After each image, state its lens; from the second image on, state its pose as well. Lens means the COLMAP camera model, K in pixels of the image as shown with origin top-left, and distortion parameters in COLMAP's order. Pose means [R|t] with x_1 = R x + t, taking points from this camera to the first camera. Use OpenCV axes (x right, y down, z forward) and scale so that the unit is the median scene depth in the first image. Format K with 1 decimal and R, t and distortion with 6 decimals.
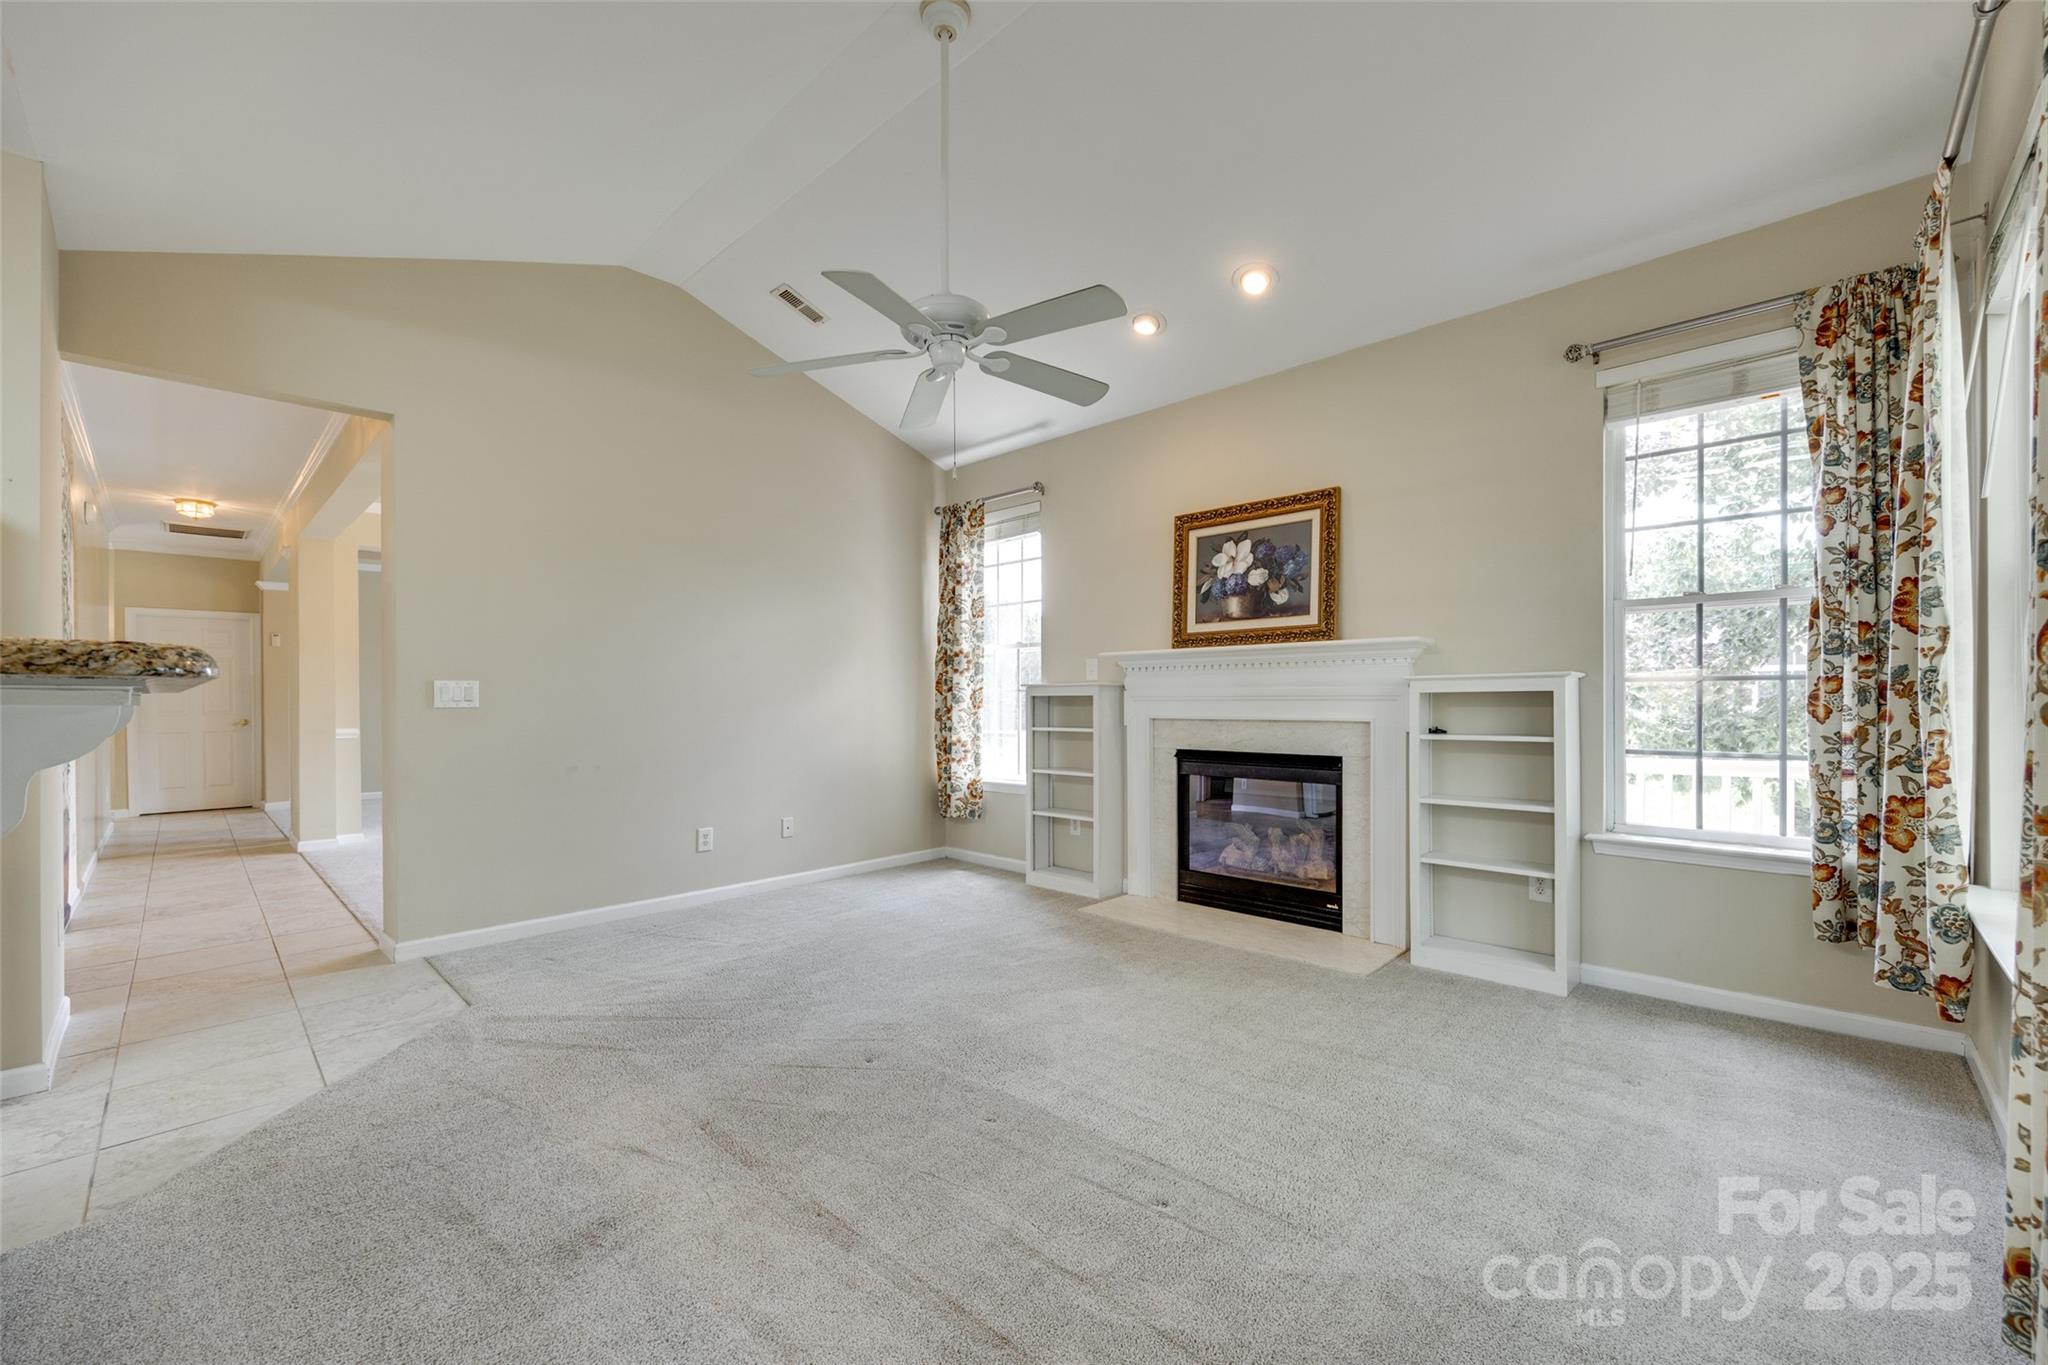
lens RADIAL K [[823.7, 0, 1029.3], [0, 823.7, 700.0], [0, 0, 1]] dist [0.000078, 0.000107]
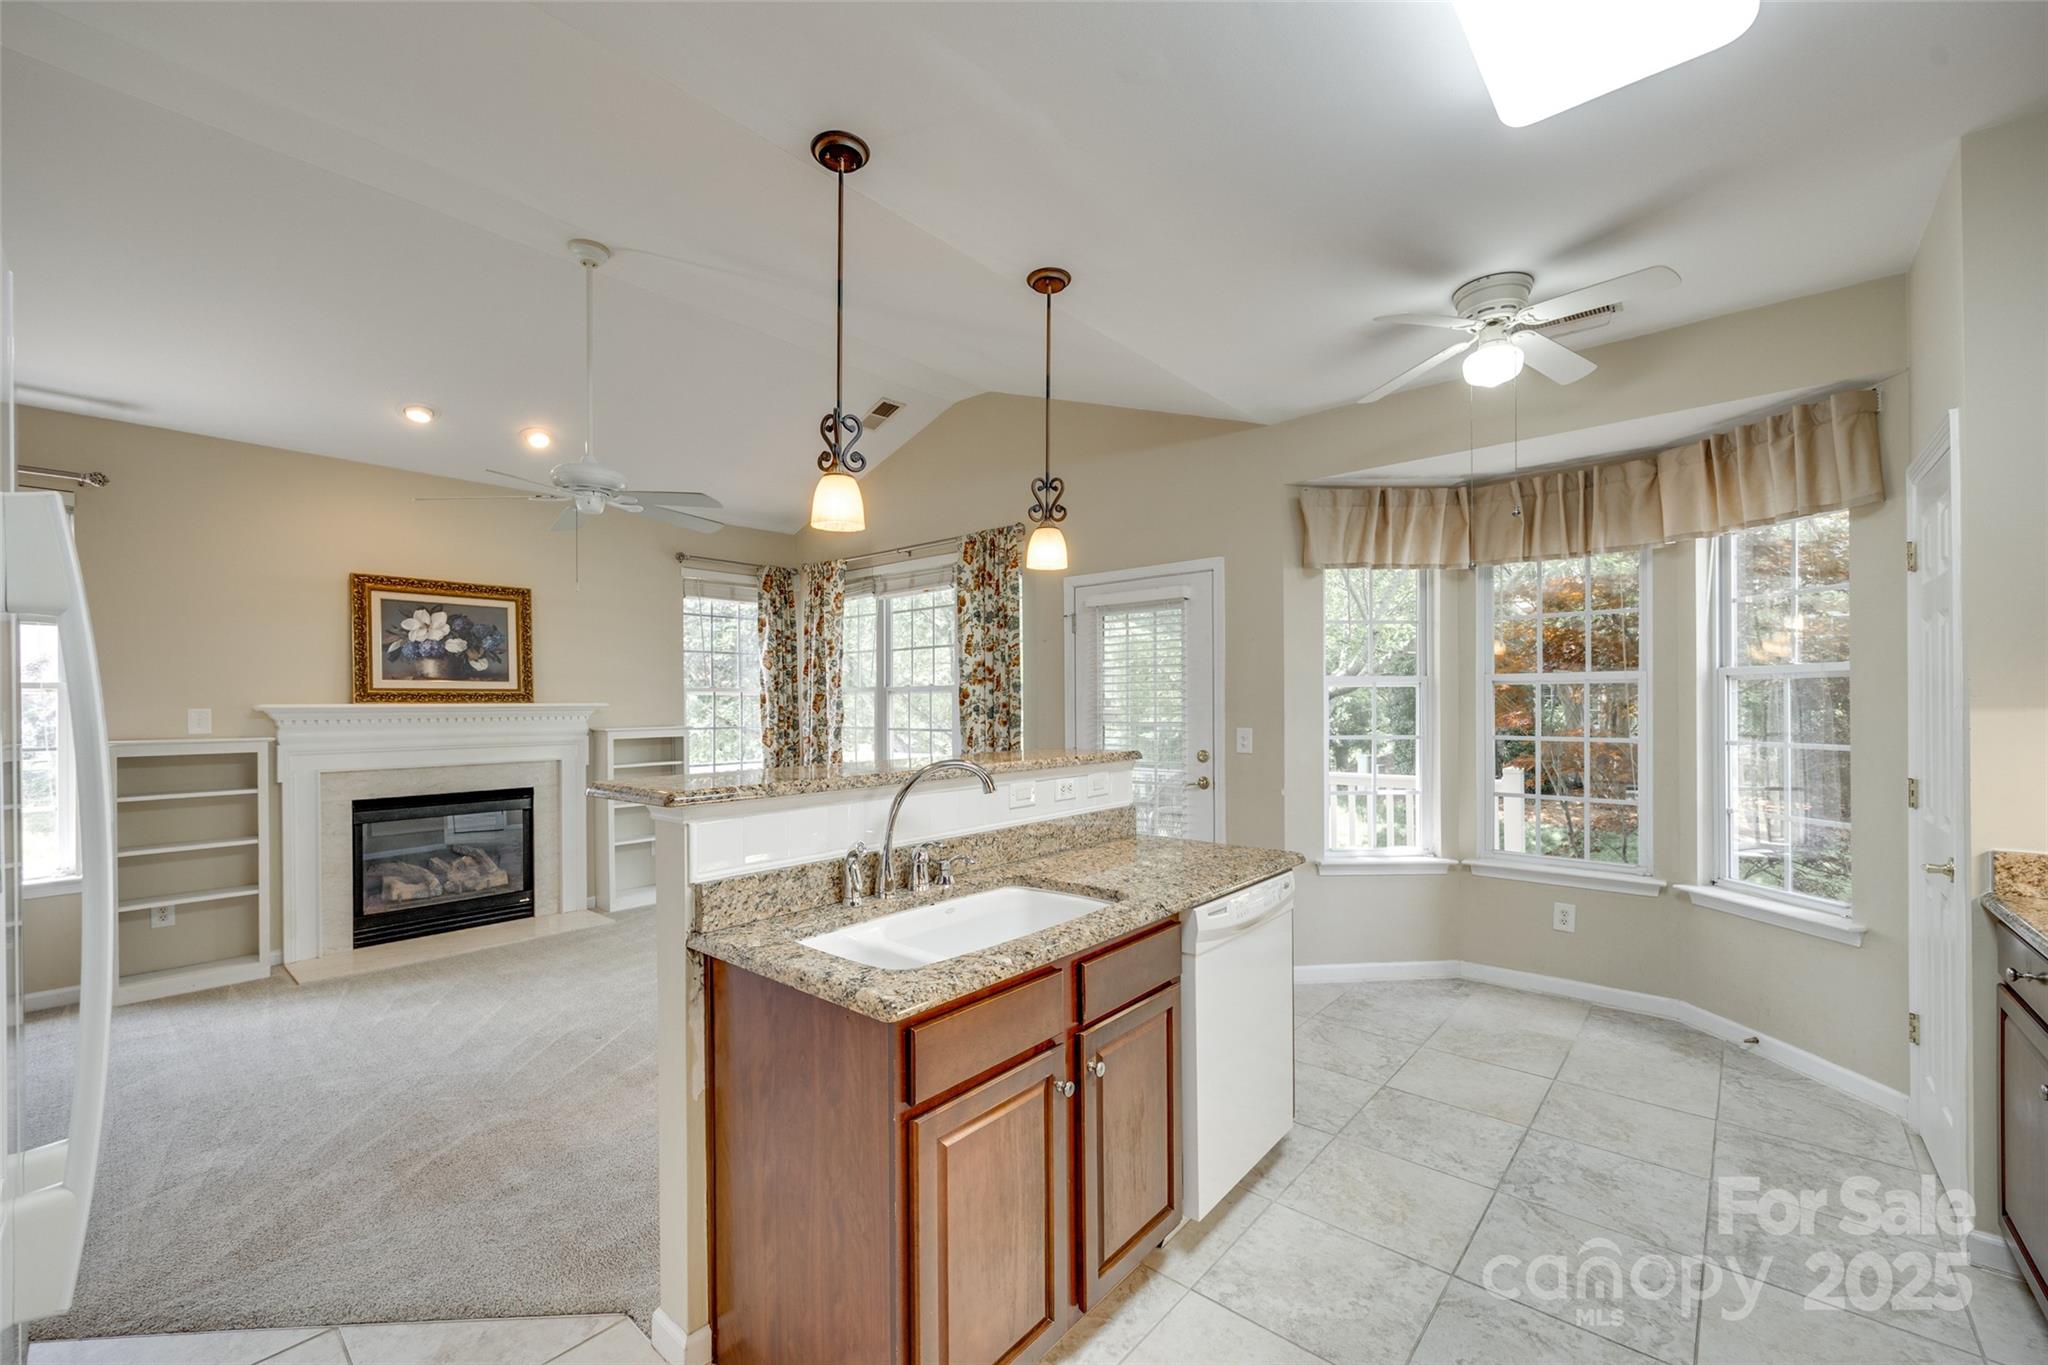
lens RADIAL K [[821.6, 0, 1016.5], [0, 821.6, 706.6], [0, 0, 1]] dist [-0.000194, -0.000166]
pose [[-0.039051, 0.003824, 0.999230, -1.037510], [0.011670, 0.999926, -0.003371, -0.051914], [-0.999169, 0.011529, -0.039092, 0.258231]]
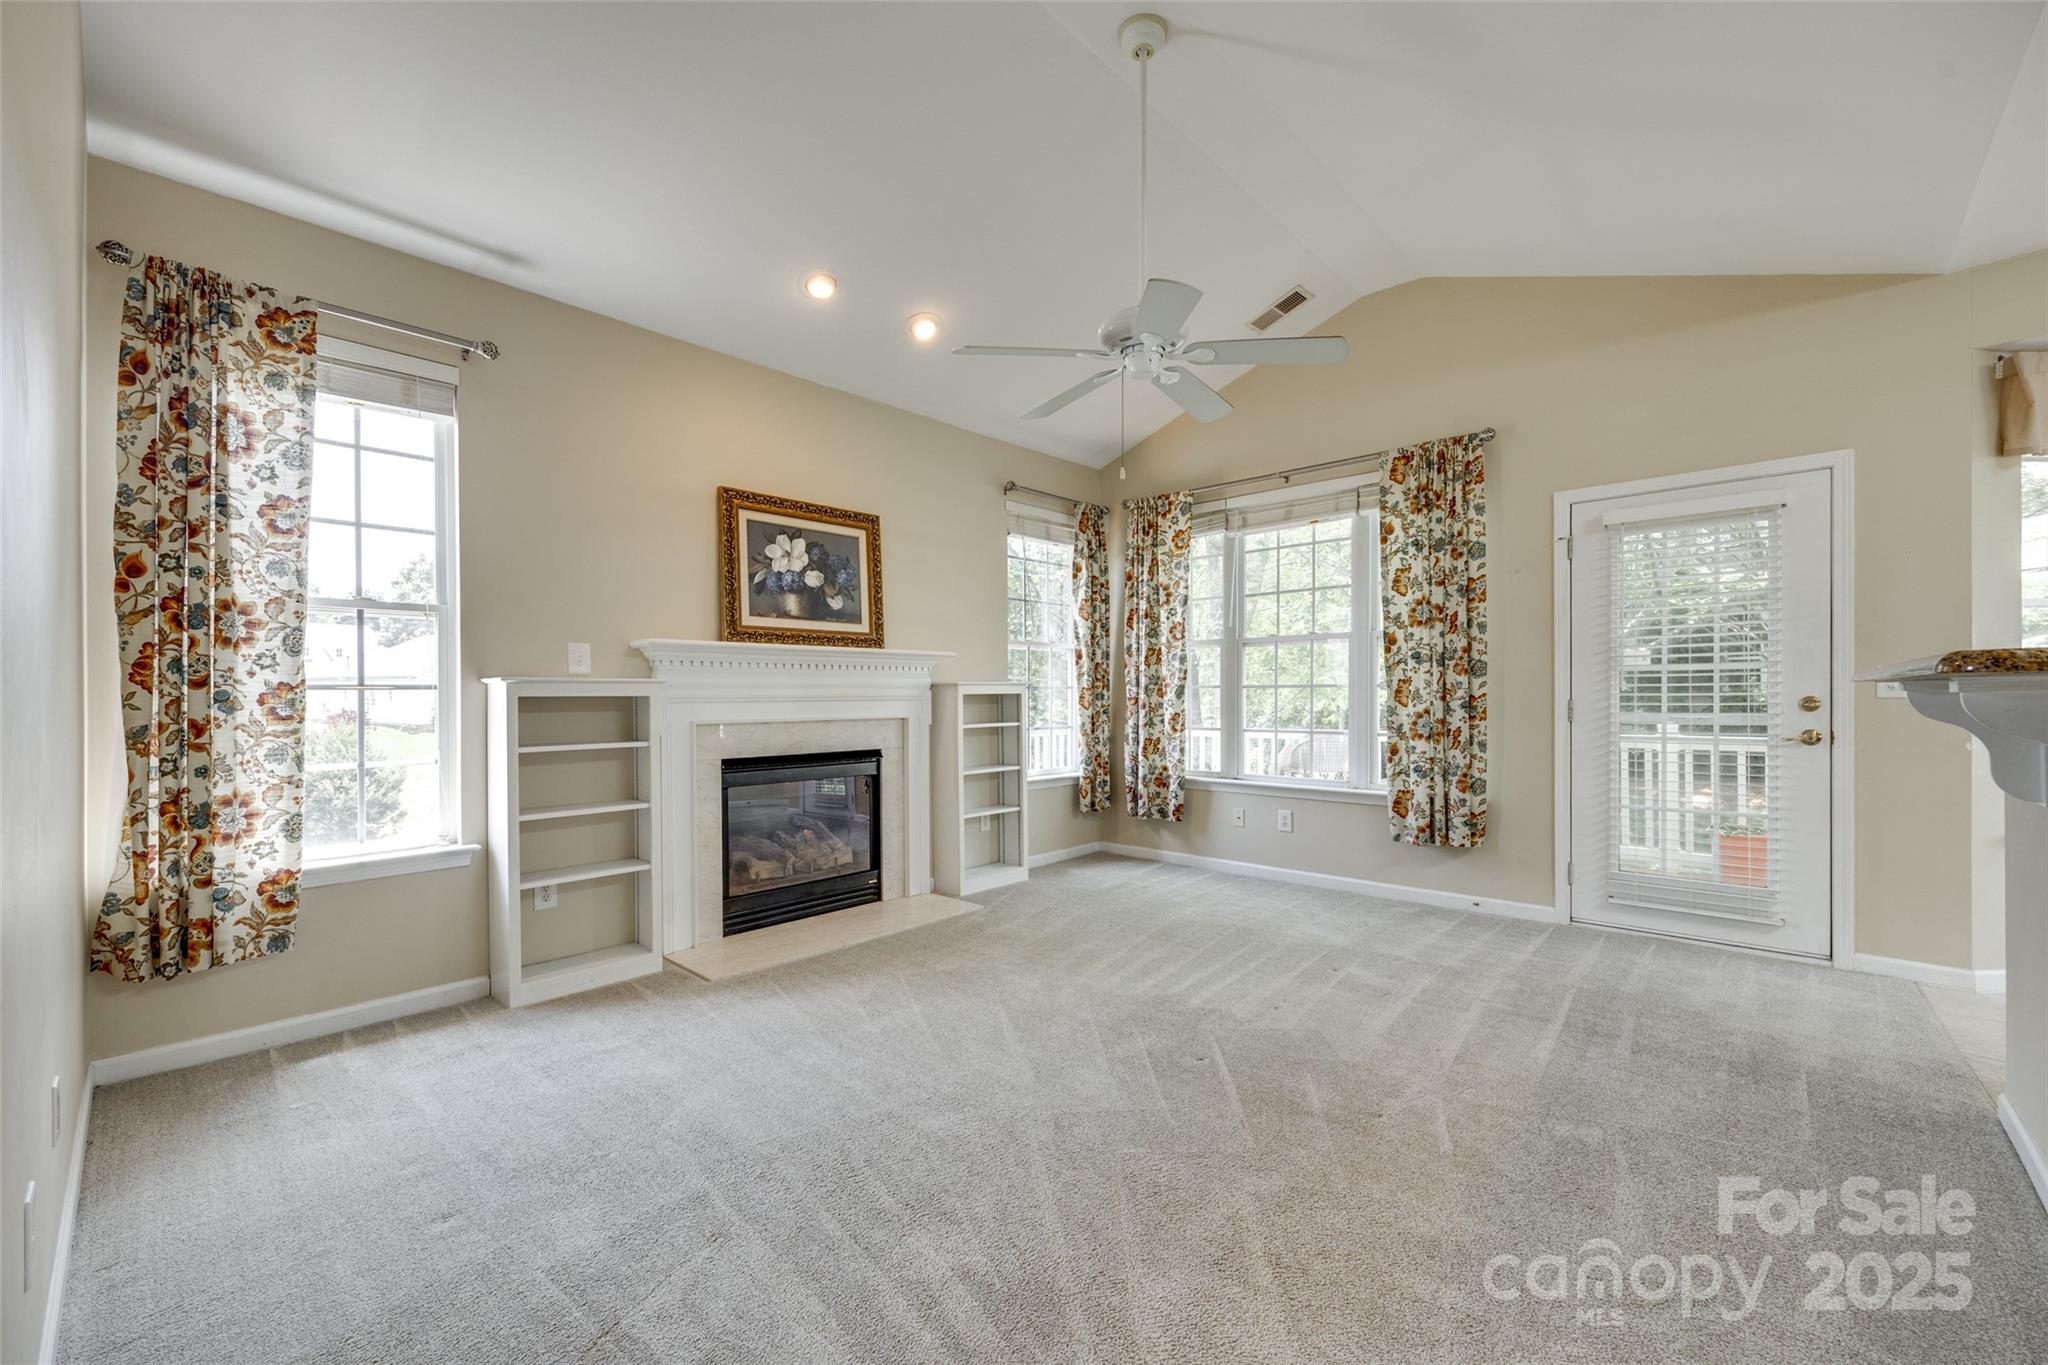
lens RADIAL K [[819.3, 0, 1027.3], [0, 819.3, 699.8], [0, 0, 1]] dist [0.000269, -0.000002]
pose [[-0.011222, 0.001660, 0.999936, -0.799611], [0.010867, 0.999940, -0.001538, 0.003462], [-0.999878, 0.010849, -0.011239, 0.825964]]
